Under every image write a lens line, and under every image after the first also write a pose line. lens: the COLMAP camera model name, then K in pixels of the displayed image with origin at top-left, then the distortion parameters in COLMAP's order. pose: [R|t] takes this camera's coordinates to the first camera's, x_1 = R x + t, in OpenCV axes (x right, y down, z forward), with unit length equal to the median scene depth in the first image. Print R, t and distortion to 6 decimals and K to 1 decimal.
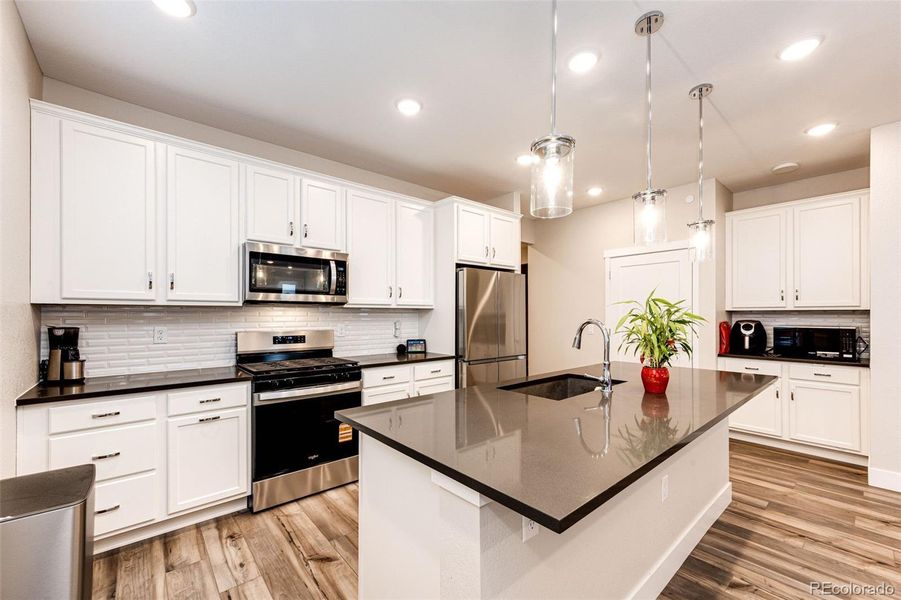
lens RADIAL K [[362.2, 0, 450.7], [0, 362.2, 316.0], [0, 0, 1]] dist [0.007743, 0.000041]
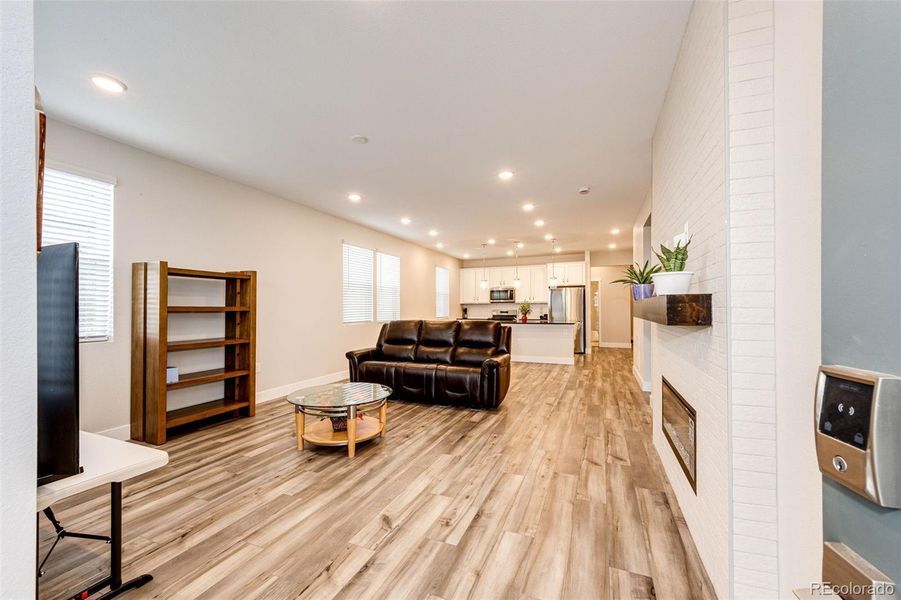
lens RADIAL K [[358.6, 0, 451.9], [0, 358.6, 308.1], [0, 0, 1]] dist [0.000134, 0.000018]
pose [[0.441443, -0.000930, -0.897289, 2.578178], [-0.001117, 0.999998, -0.001586, 0.029542], [0.897289, 0.001702, 0.441441, -1.070114]]
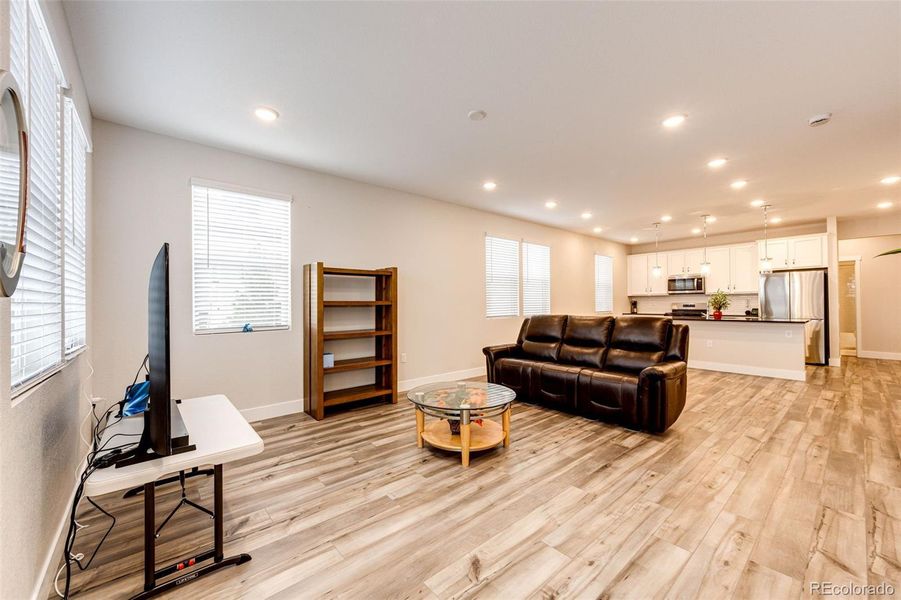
lens RADIAL K [[352.9, 0, 448.4], [0, 352.9, 301.7], [0, 0, 1]] dist [0.001624, 0.000591]
pose [[-0.012516, -0.002010, -0.999920, 2.450953], [0.003554, 0.999992, -0.002055, 0.029849], [0.999915, -0.003580, -0.012509, -0.911394]]
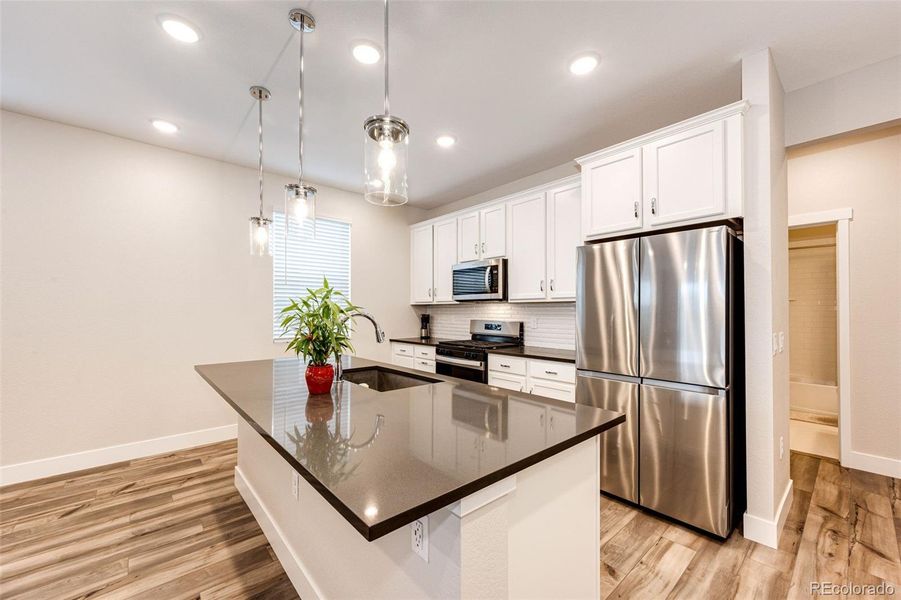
lens RADIAL K [[360.2, 0, 450.2], [0, 360.2, 307.2], [0, 0, 1]] dist [0.002526, 0.000566]
pose [[0.005055, -0.008042, -0.999955, 0.928603], [-0.005924, 0.999950, -0.008072, 0.002075], [0.999970, 0.005965, 0.005007, 0.839453]]
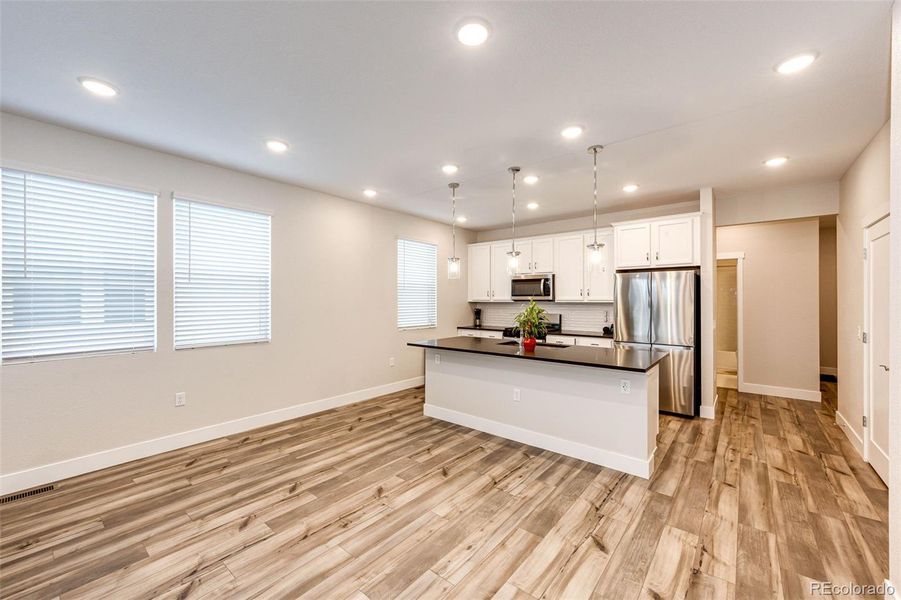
lens RADIAL K [[359.9, 0, 450.5], [0, 359.9, 300.0], [0, 0, 1]] dist [0.000437, 0.000037]
pose [[0.161066, 0.003780, -0.986936, 1.503565], [-0.006028, 0.999978, 0.002846, -0.039501], [0.986925, 0.005491, 0.161085, 0.181901]]
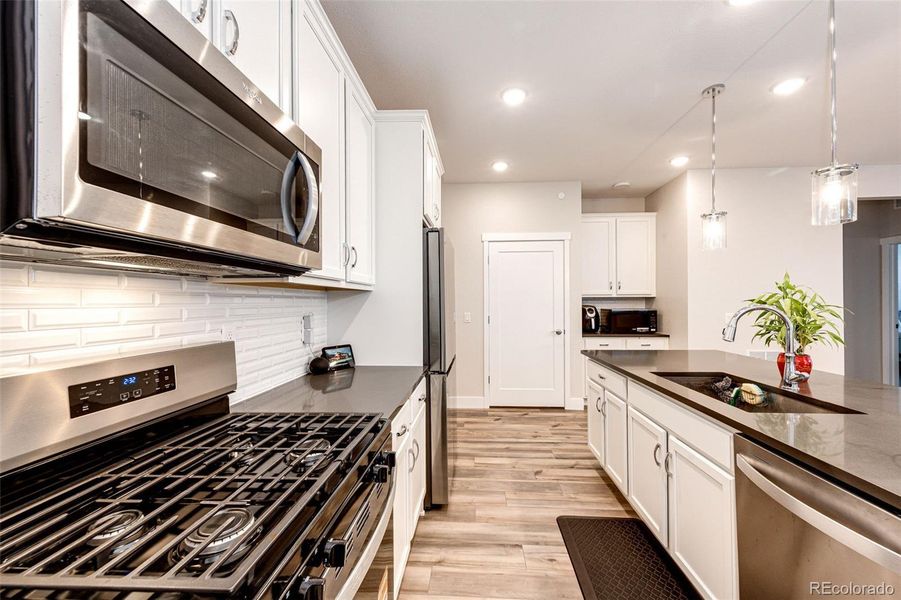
lens RADIAL K [[359.9, 0, 450.5], [0, 359.9, 300.0], [0, 0, 1]] dist [0.000437, 0.000037]
pose [[0.711182, 0.000232, 0.703007, -0.467908], [0.005051, 0.999972, -0.005439, -0.001726], [-0.702989, 0.007419, 0.711162, 0.620437]]
